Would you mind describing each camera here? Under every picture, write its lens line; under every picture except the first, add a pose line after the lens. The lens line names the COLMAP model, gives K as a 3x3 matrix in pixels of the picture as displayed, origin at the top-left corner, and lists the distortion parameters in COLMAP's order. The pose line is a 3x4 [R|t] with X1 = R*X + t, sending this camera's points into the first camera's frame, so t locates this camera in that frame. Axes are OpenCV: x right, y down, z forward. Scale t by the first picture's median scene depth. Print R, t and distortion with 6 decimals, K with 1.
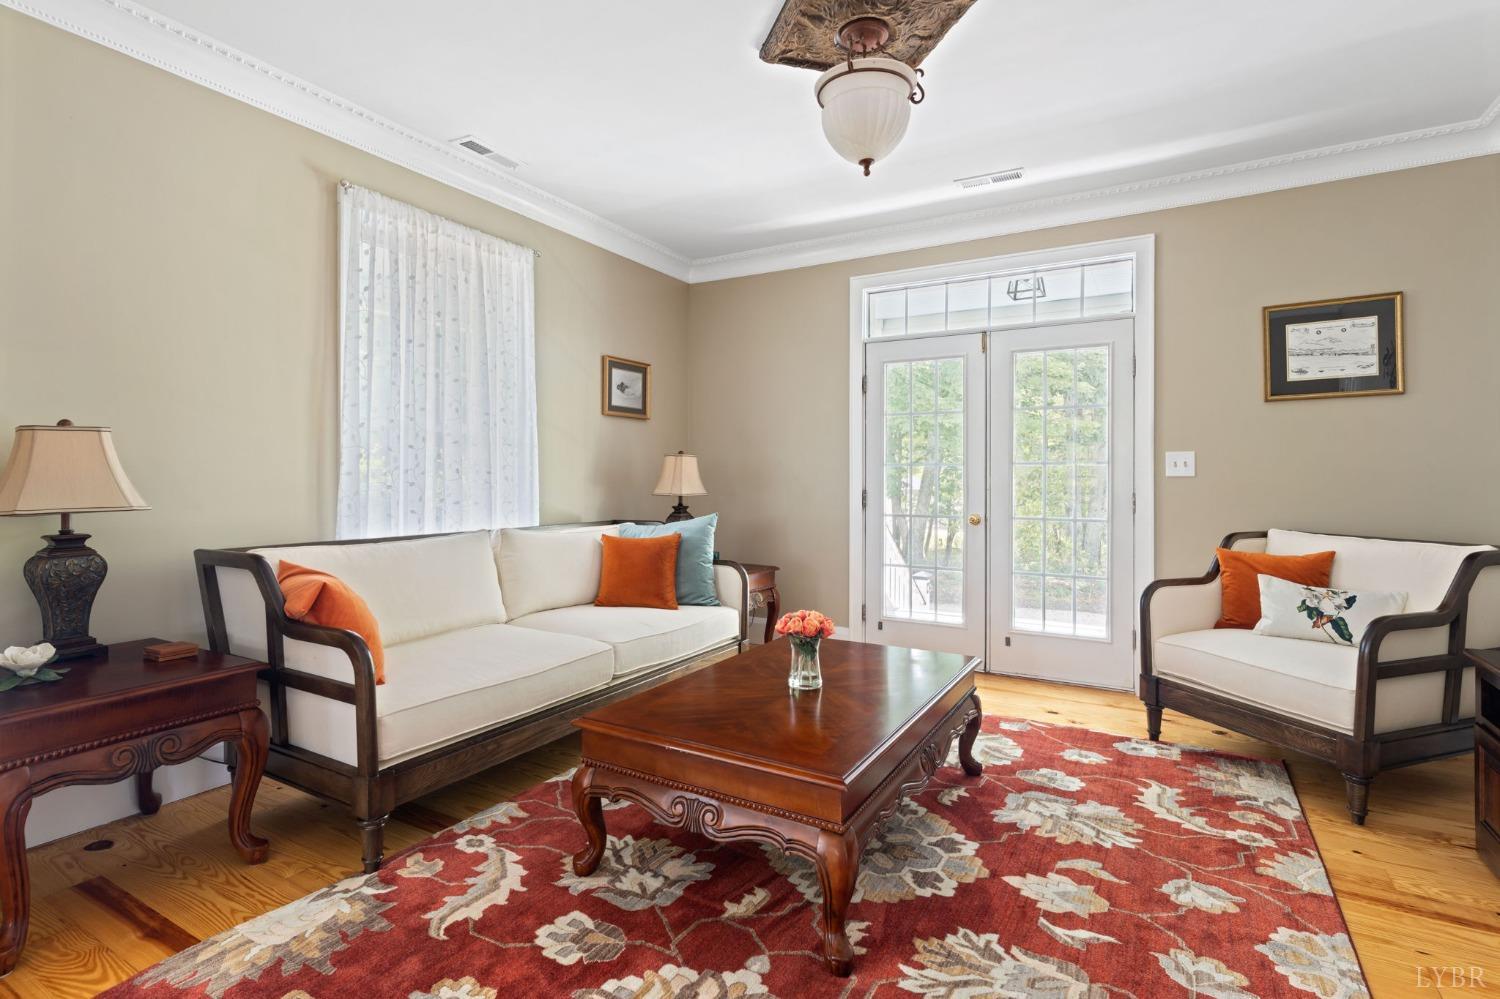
lens RADIAL K [[735.9, 0, 751.4], [0, 735.9, 475.4], [0, 0, 1]] dist [0.001639, 0.000956]
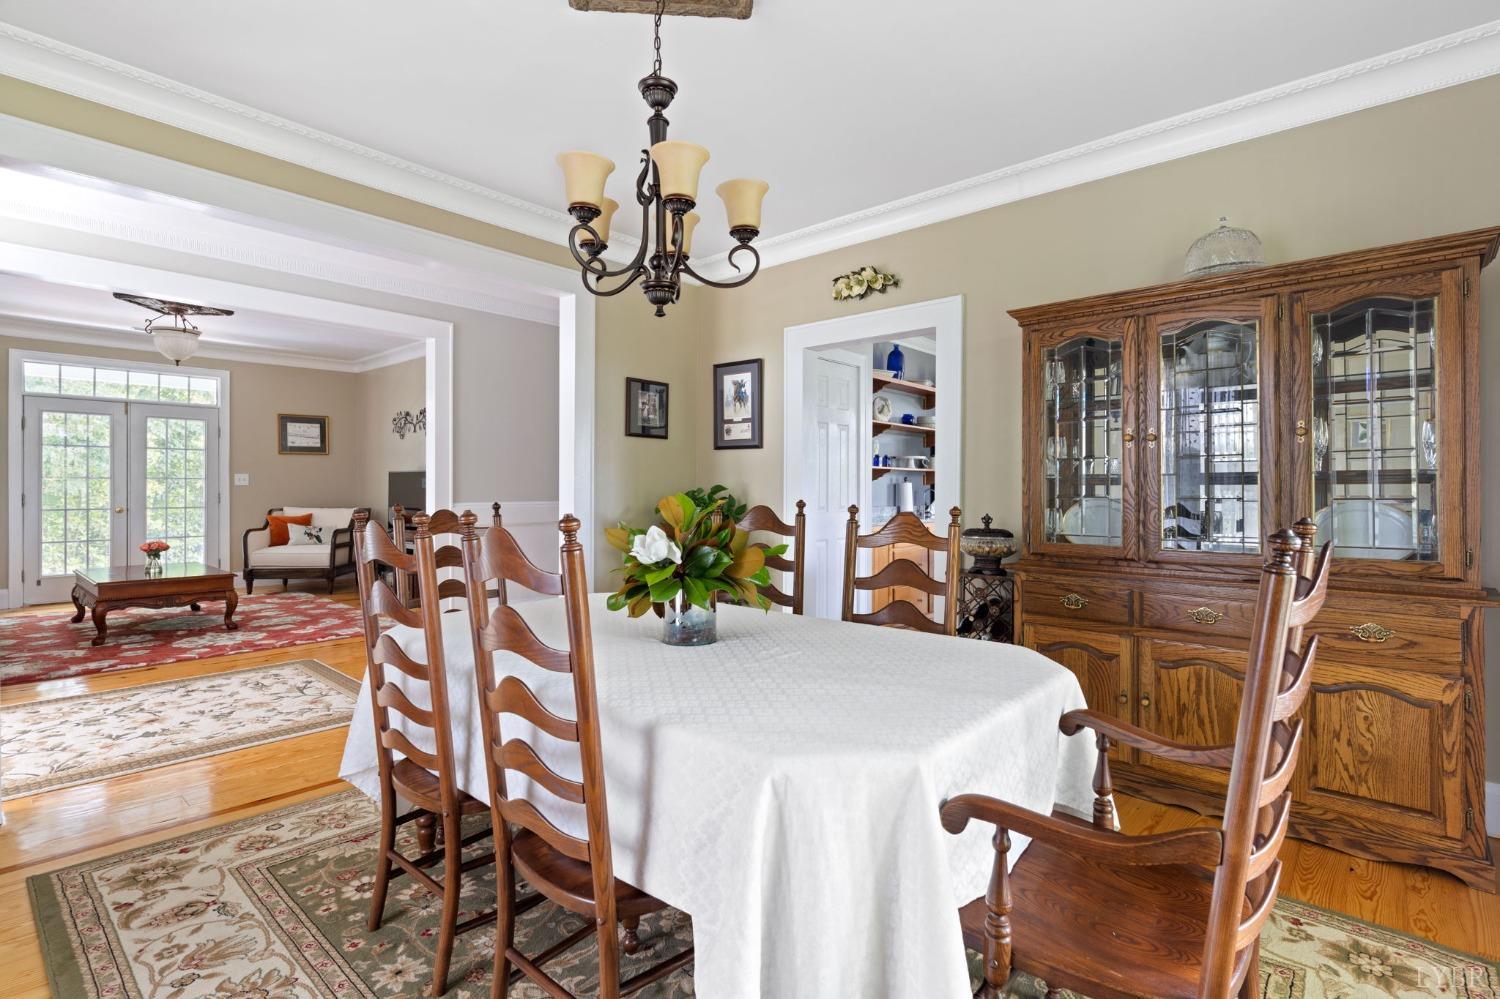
lens RADIAL K [[720.9, 0, 749.7], [0, 720.9, 491.6], [0, 0, 1]] dist [0.001392, 0.000823]
pose [[0.200346, -0.008274, 0.979690, -1.352463], [-0.003195, 0.999954, 0.009099, -0.004197], [-0.979720, -0.004953, 0.200311, -1.009319]]
